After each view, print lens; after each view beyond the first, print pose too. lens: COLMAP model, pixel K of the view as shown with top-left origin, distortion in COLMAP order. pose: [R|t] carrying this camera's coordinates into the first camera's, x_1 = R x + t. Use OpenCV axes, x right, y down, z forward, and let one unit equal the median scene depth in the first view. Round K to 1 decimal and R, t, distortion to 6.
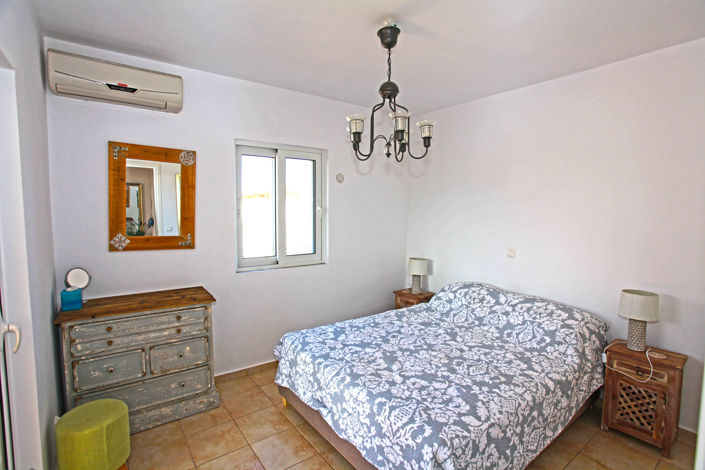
lens RADIAL K [[337.1, 0, 350.3], [0, 337.1, 240.6], [0, 0, 1]] dist [-0.078025, 0.037354]
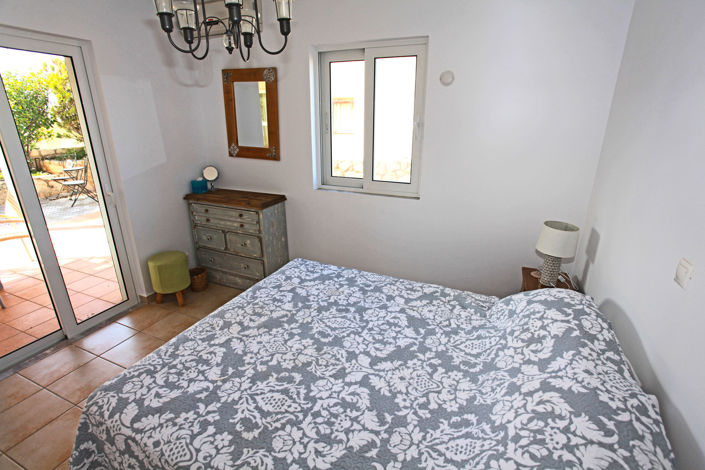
lens RADIAL K [[337.1, 0, 350.3], [0, 337.1, 240.6], [0, 0, 1]] dist [-0.078025, 0.037354]
pose [[0.508230, 0.296841, -0.808447, 0.726723], [-0.078800, 0.950813, 0.299577, -0.086512], [0.857609, -0.088548, 0.506623, 0.685958]]
